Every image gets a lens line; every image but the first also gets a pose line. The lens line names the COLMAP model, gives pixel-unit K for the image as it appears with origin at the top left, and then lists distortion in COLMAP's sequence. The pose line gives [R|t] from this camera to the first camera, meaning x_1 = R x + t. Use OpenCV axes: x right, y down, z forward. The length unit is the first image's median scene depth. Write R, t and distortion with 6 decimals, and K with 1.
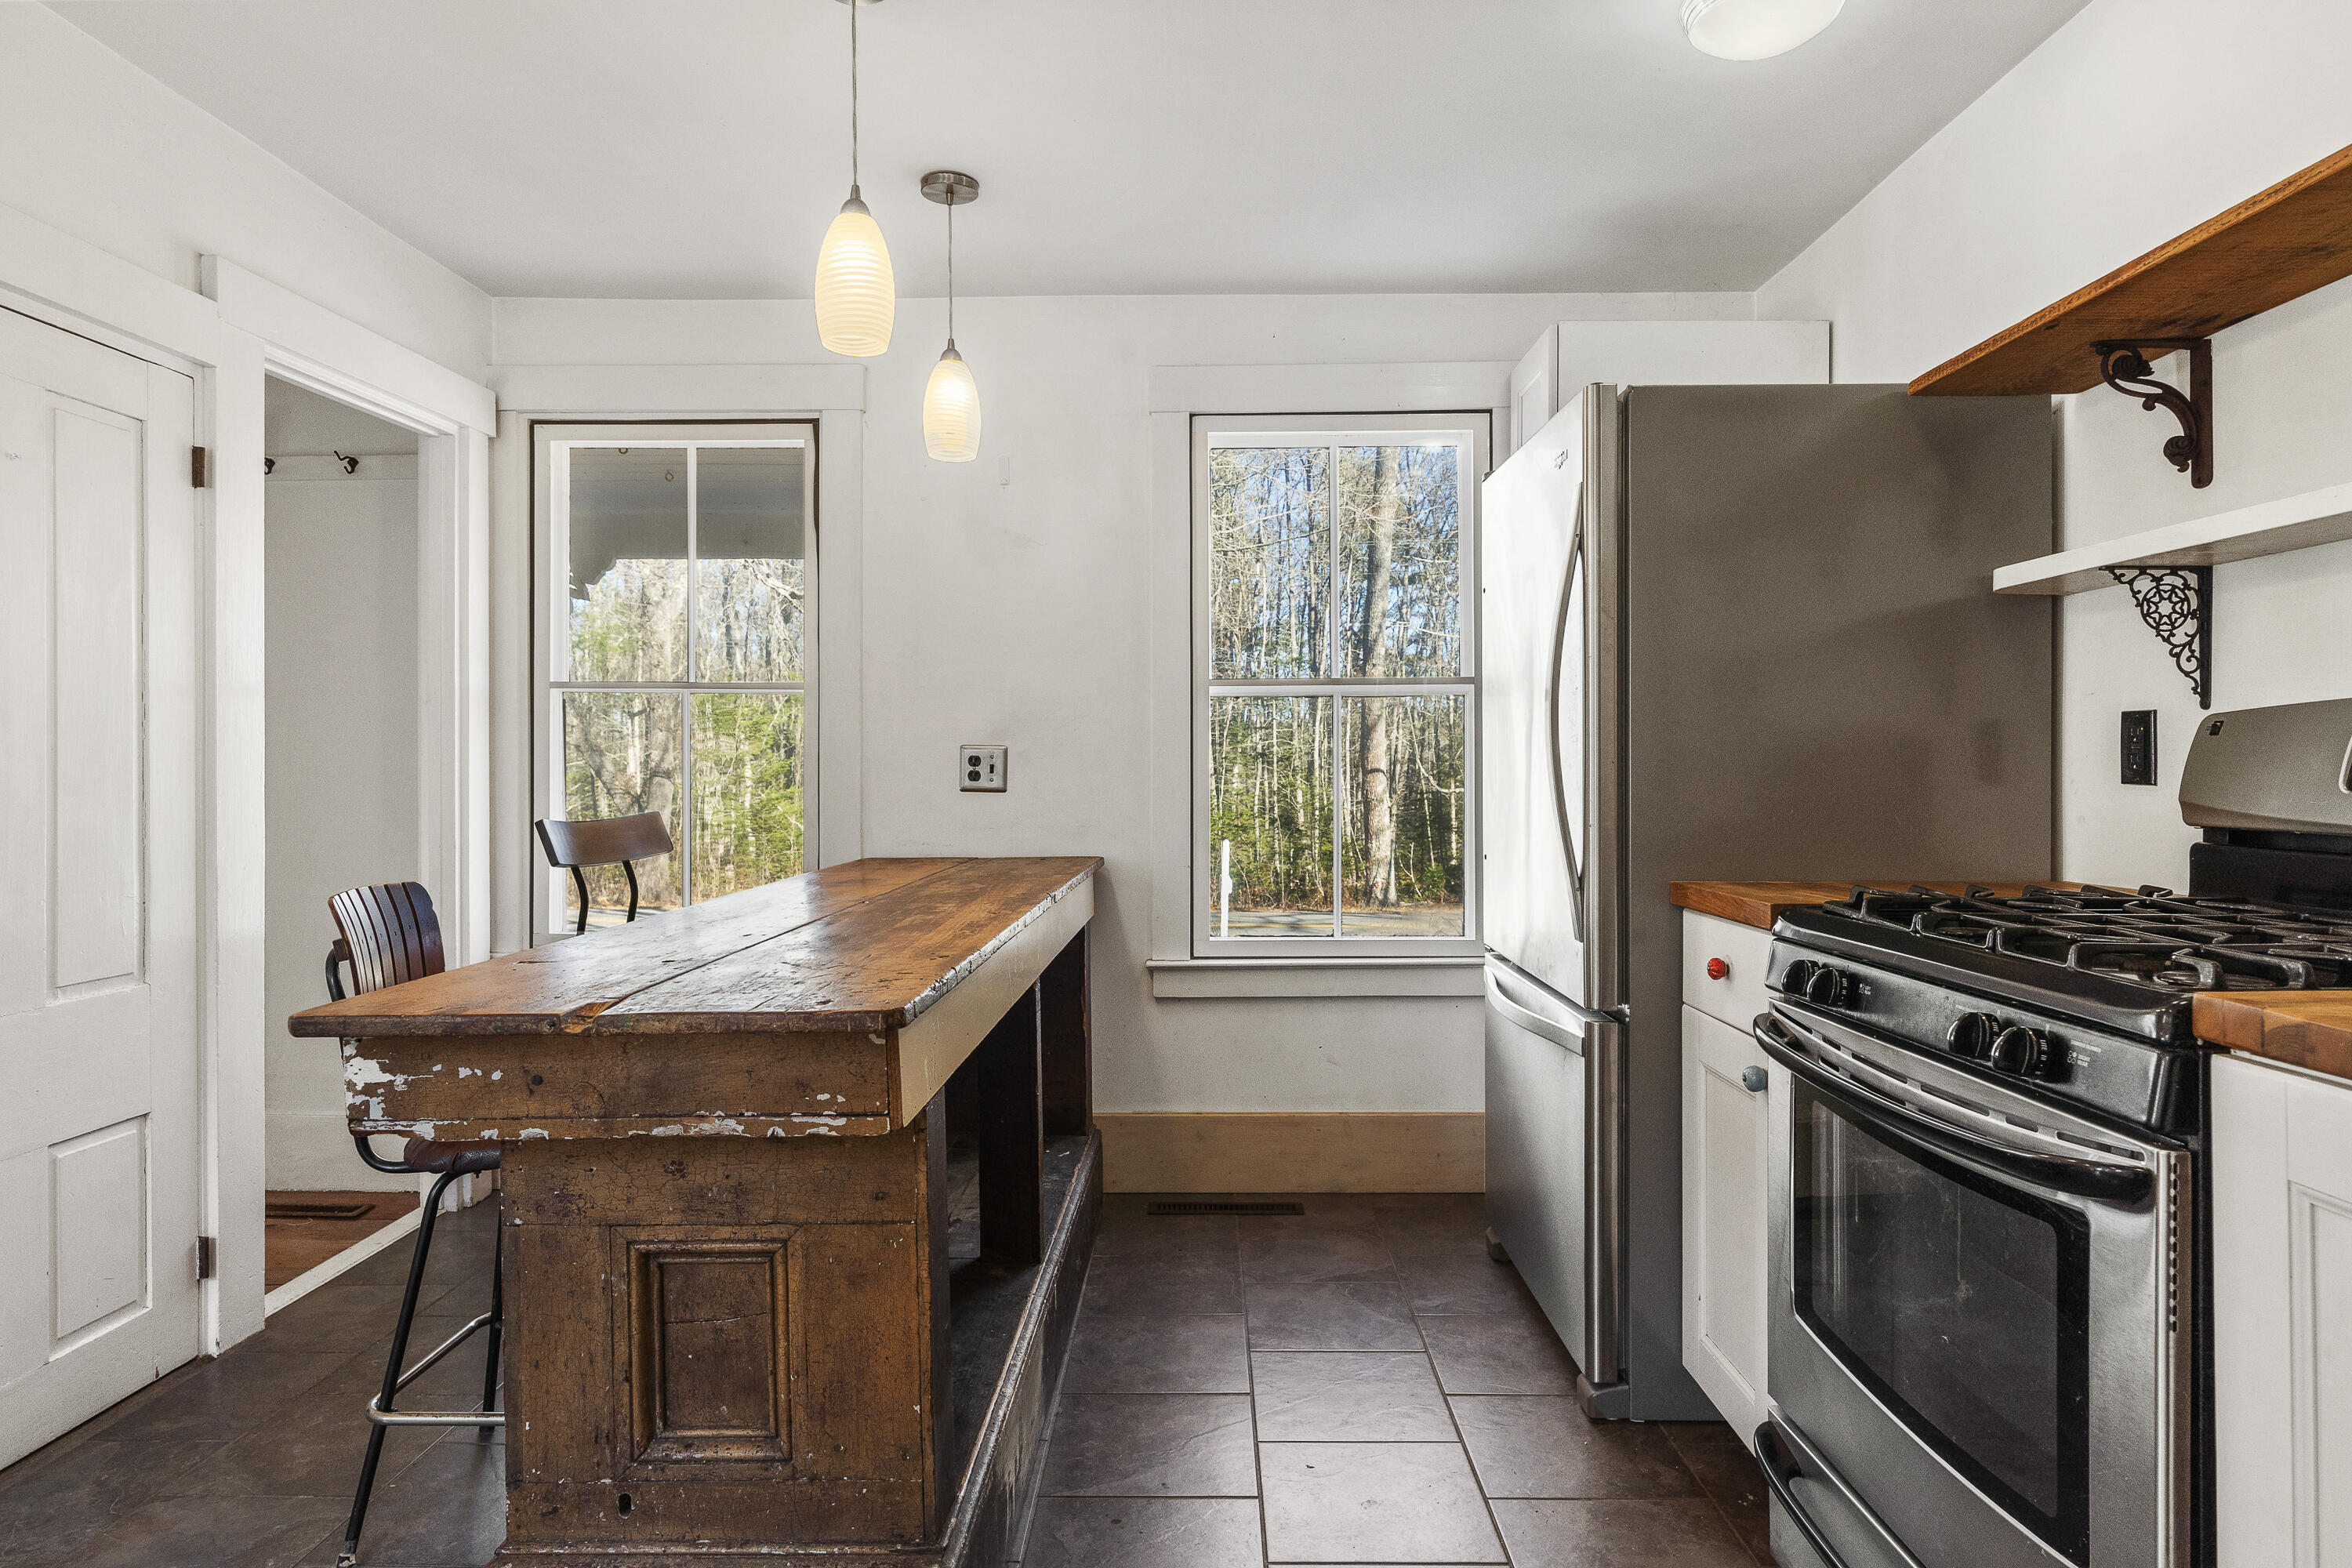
lens RADIAL K [[1337.0, 0, 1174.0], [0, 1337.0, 773.4], [0, 0, 1]] dist [-0.003968, 0.000804]
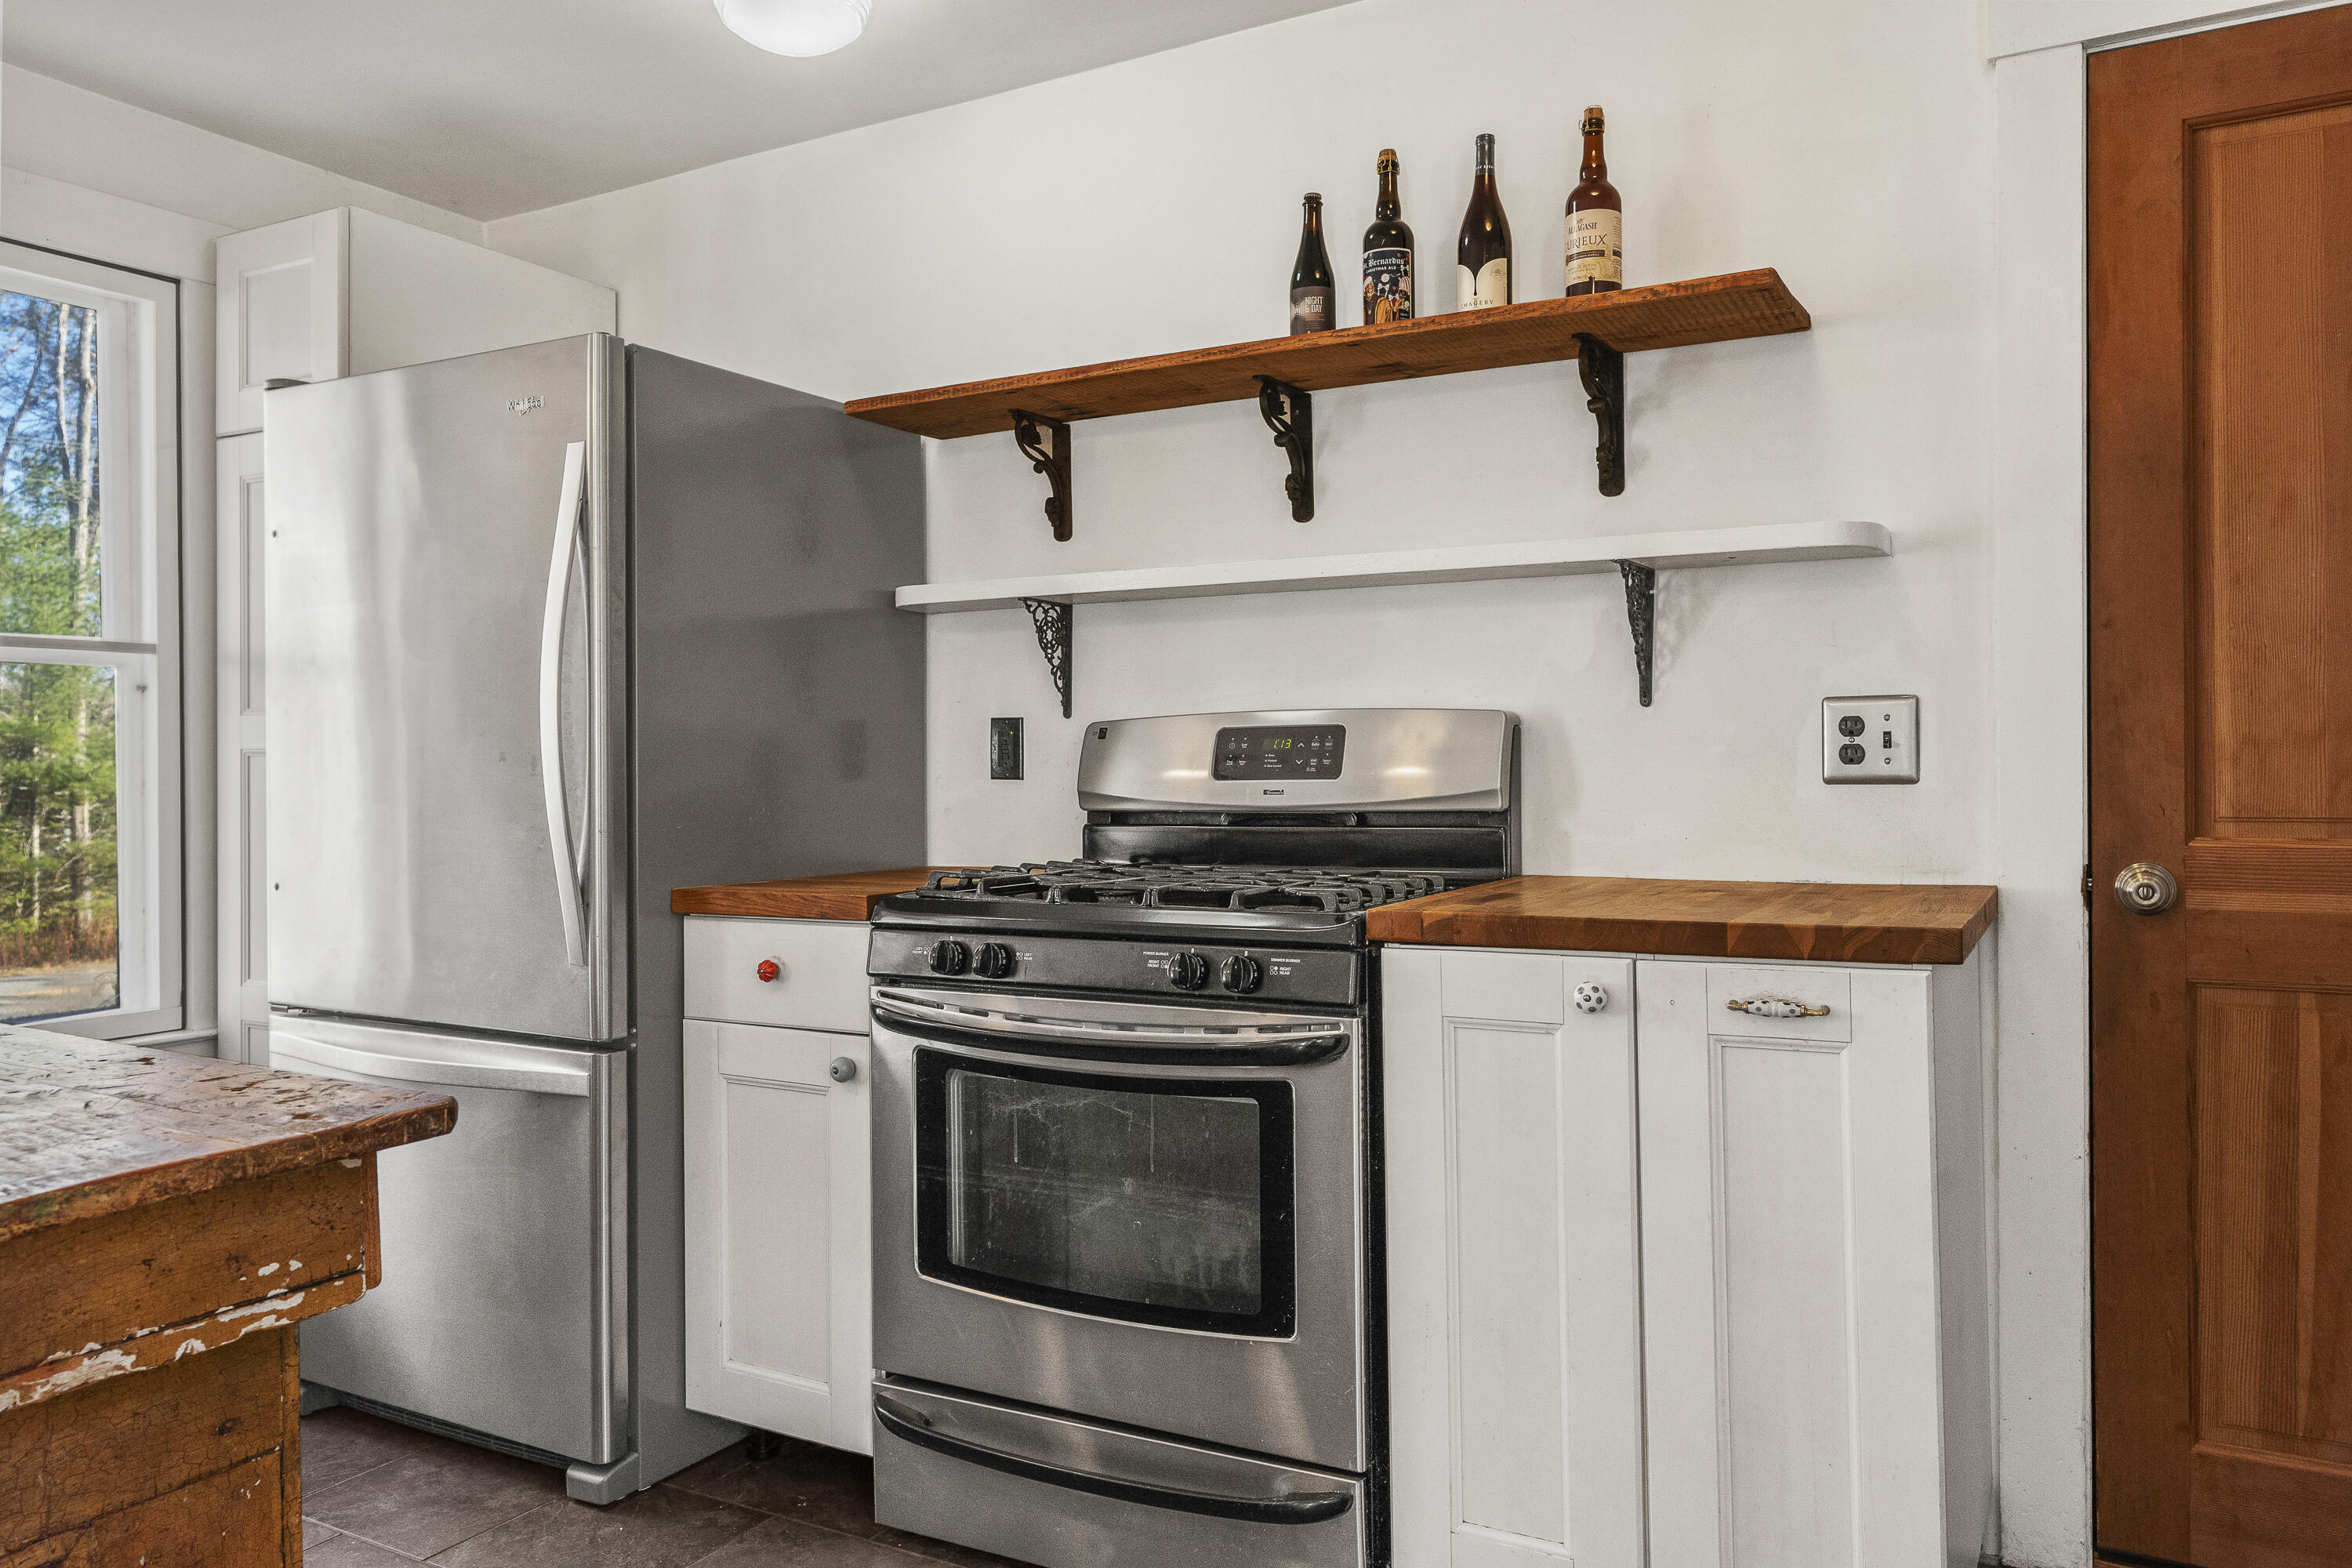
lens RADIAL K [[1664.3, 0, 1173.5], [0, 1664.3, 763.1], [0, 0, 1]] dist [-0.001661, 0.004278]
pose [[0.474368, 0.001208, 0.880326, -0.558155], [0.009140, 0.999938, -0.006298, 0.005031], [-0.880279, 0.011034, 0.474328, 0.170031]]
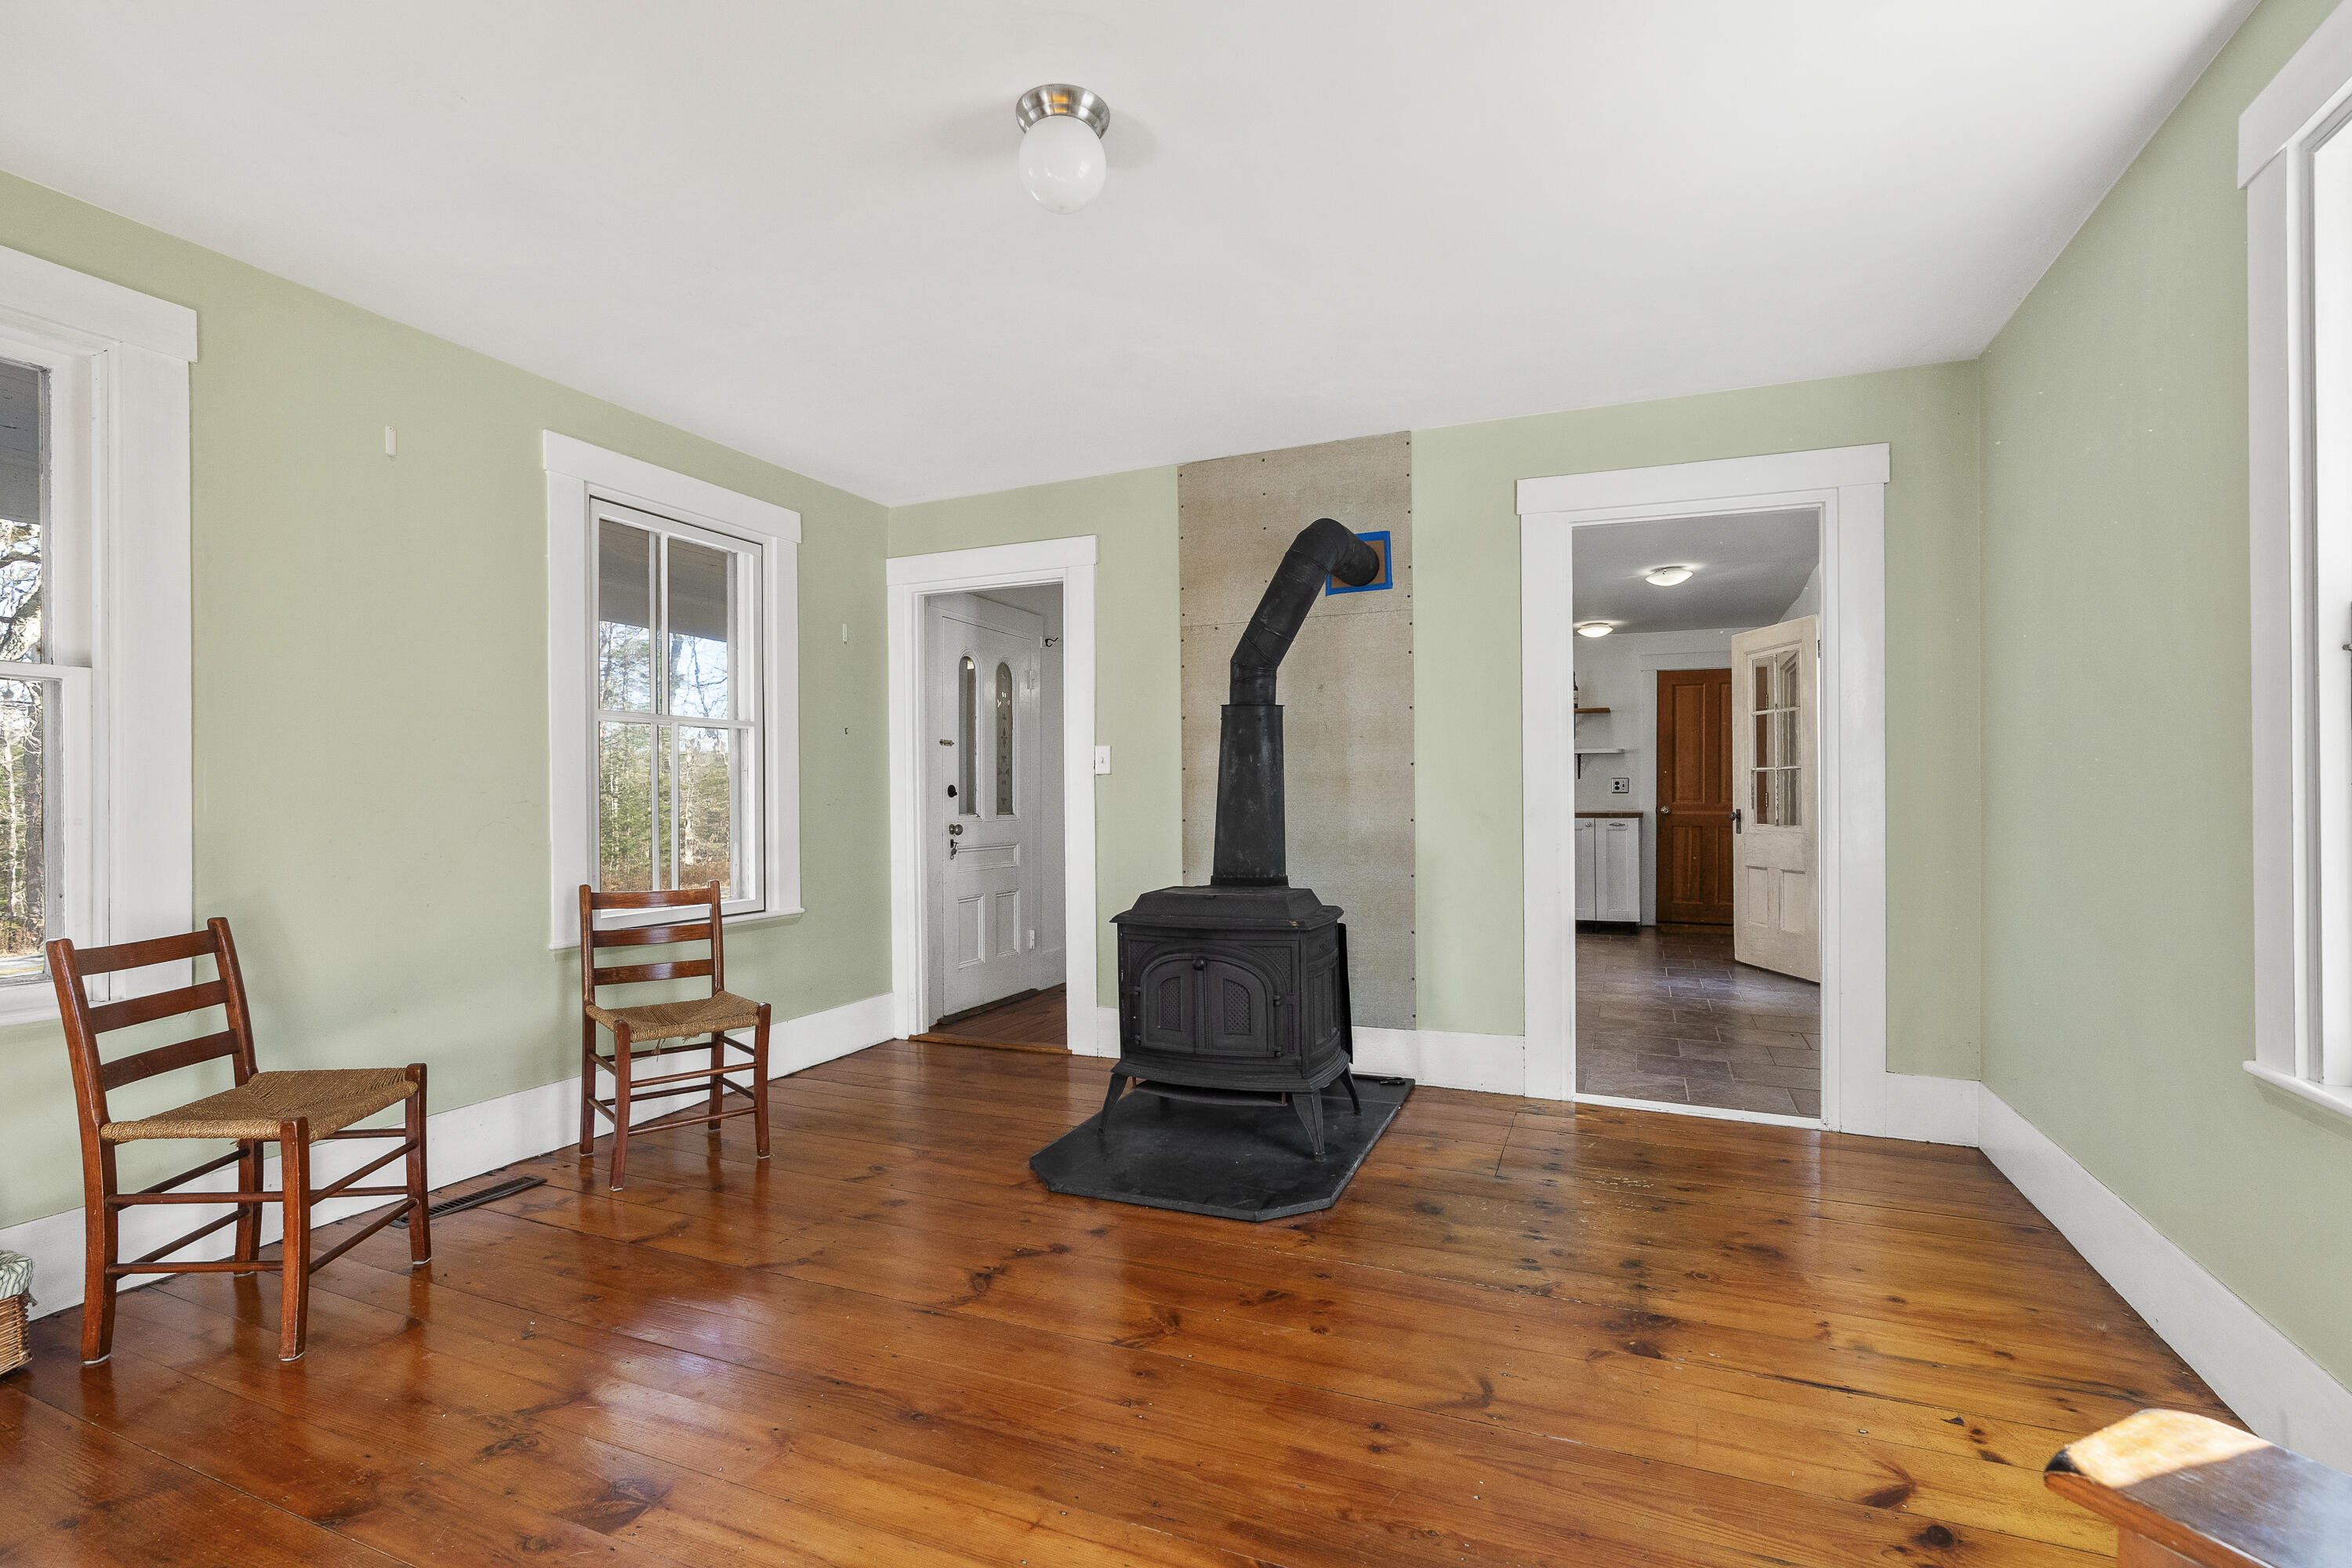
lens RADIAL K [[1060.3, 0, 1179.2], [0, 1060.3, 800.9], [0, 0, 1]] dist [-0.008643, 0.001517]
pose [[0.368566, -0.005872, 0.929583, -4.025251], [0.005391, 0.999977, 0.004179, 0.020144], [-0.929586, 0.003471, 0.368589, 0.380254]]
